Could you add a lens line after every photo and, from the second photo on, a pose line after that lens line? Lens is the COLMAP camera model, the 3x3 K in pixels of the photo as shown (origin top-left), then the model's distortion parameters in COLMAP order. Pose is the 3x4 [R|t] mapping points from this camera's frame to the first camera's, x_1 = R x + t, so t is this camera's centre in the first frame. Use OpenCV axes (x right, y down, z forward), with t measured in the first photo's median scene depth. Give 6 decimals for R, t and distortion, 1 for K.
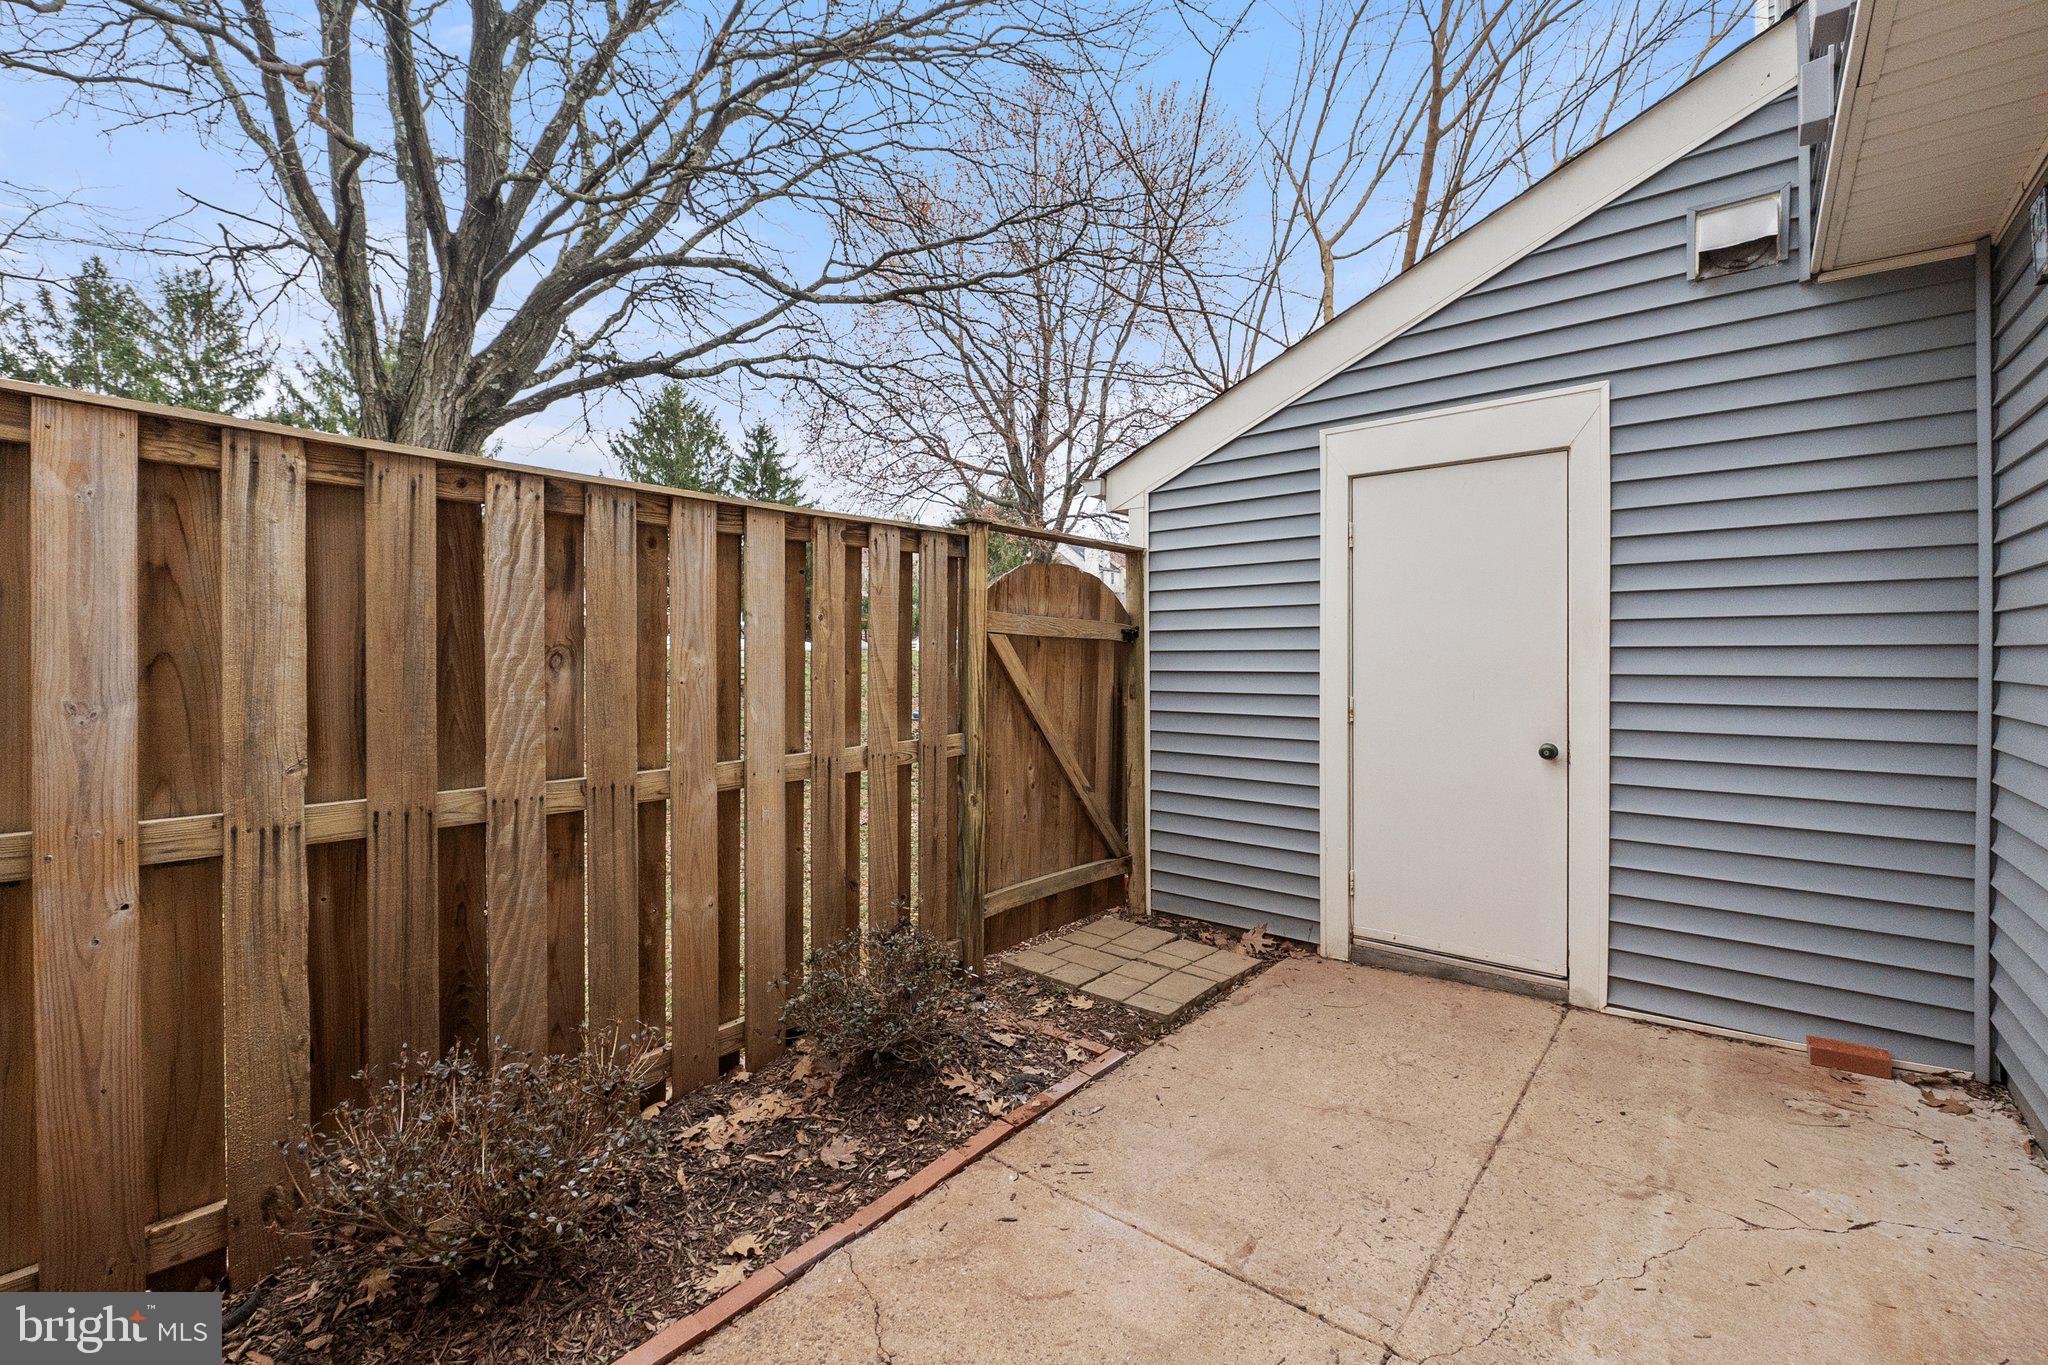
lens RADIAL K [[865.2, 0, 1023.7], [0, 865.2, 667.7], [0, 0, 1]] dist [0.003775, -0.000783]
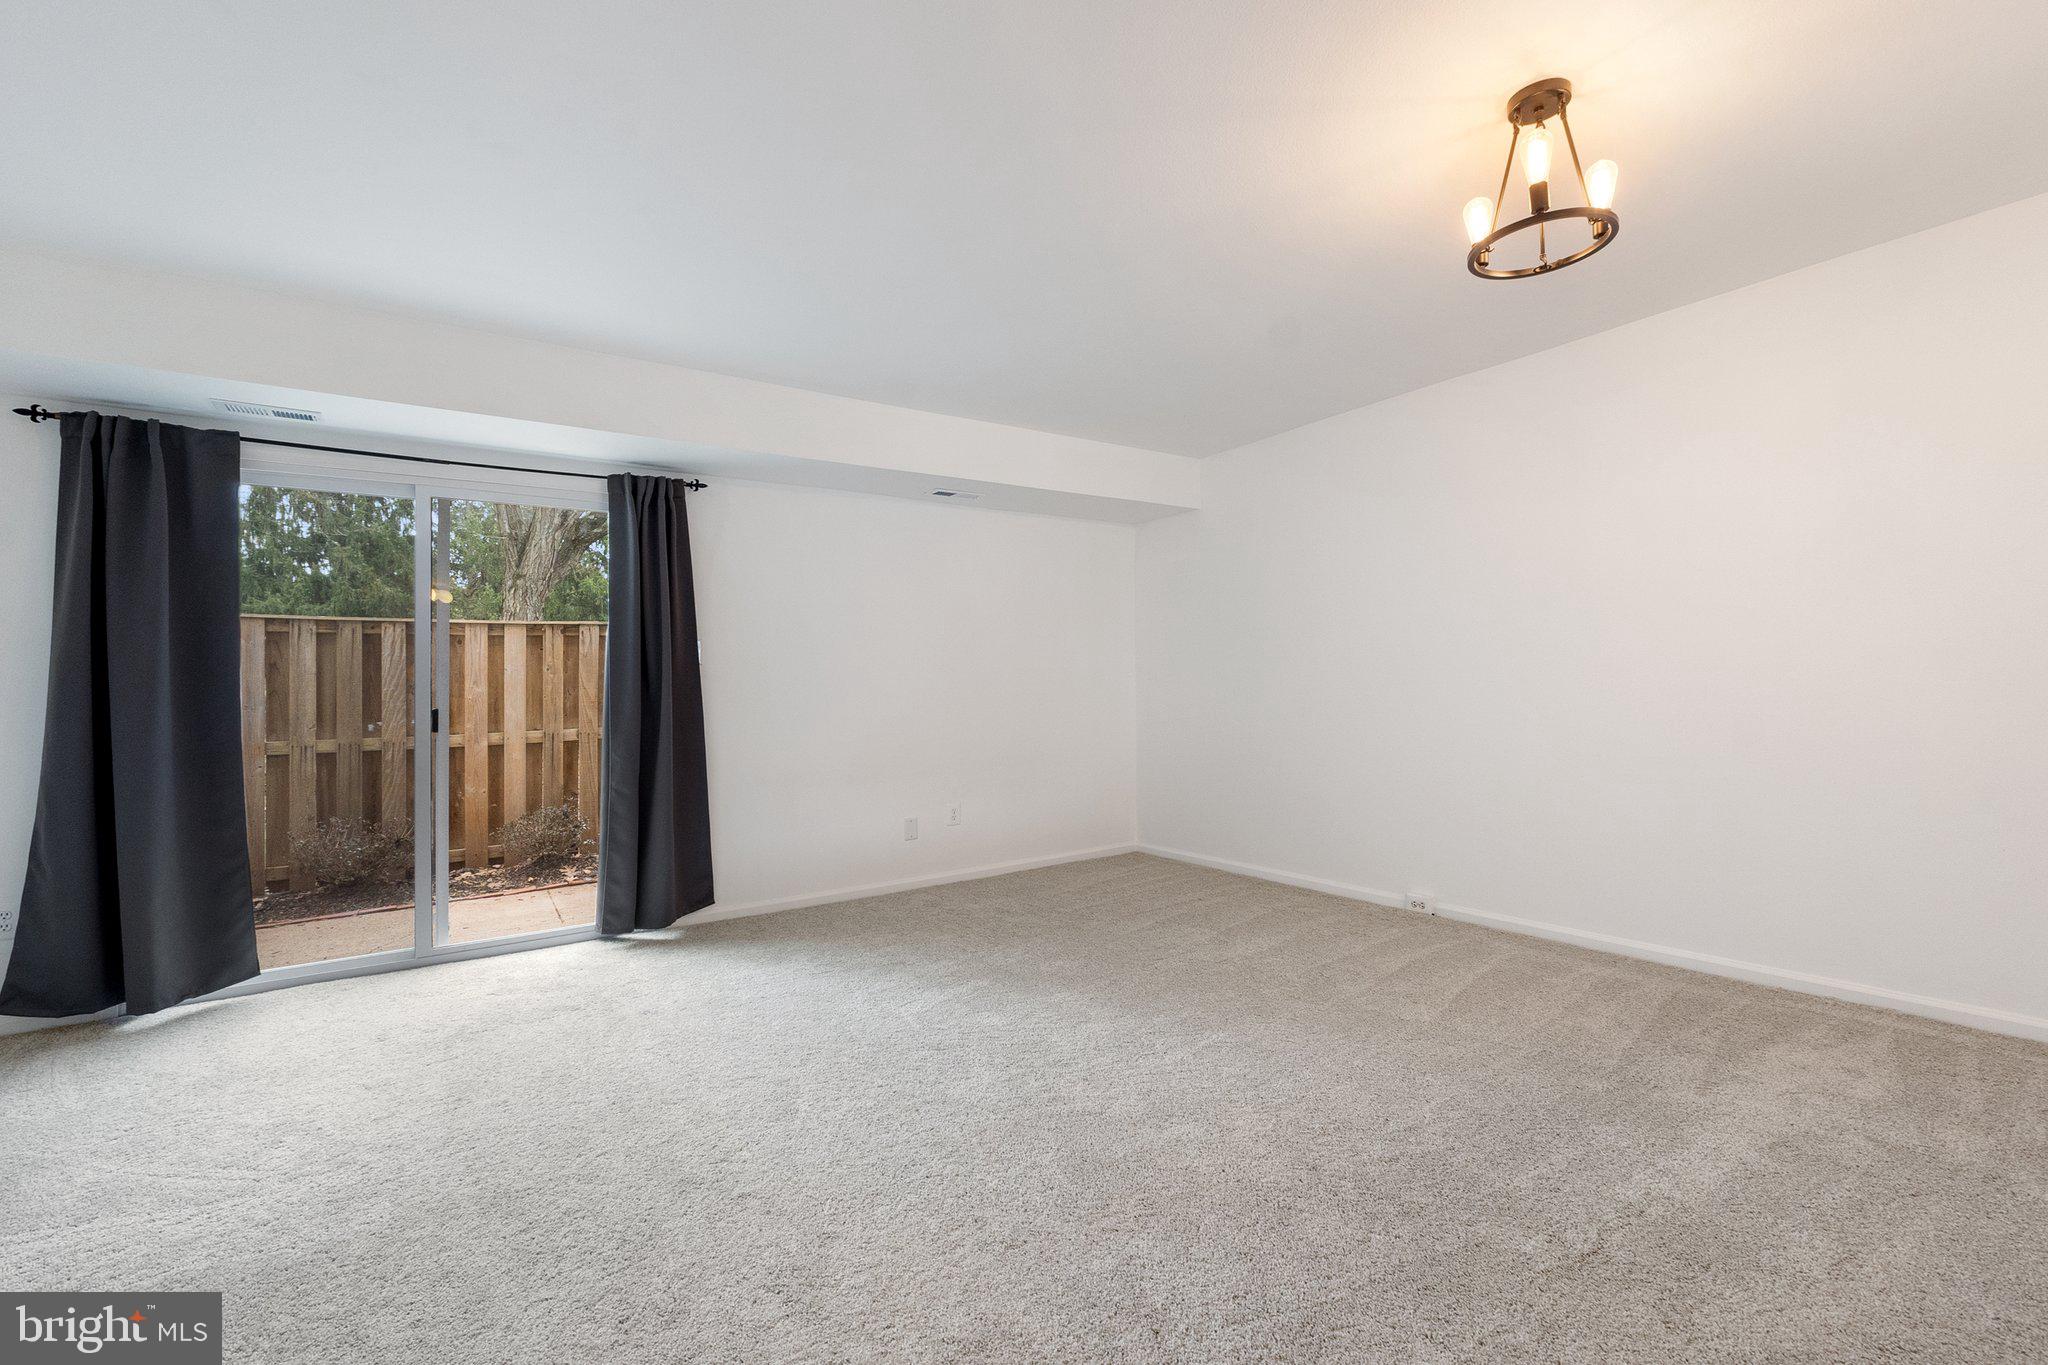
lens RADIAL K [[865.2, 0, 1023.3], [0, 865.2, 681.0], [0, 0, 1]] dist [0.003775, -0.000783]
pose [[0.953671, -0.009000, -0.300718, 2.335072], [0.008053, 0.999958, -0.004388, -0.013777], [0.300744, 0.001763, 0.953703, -1.096830]]
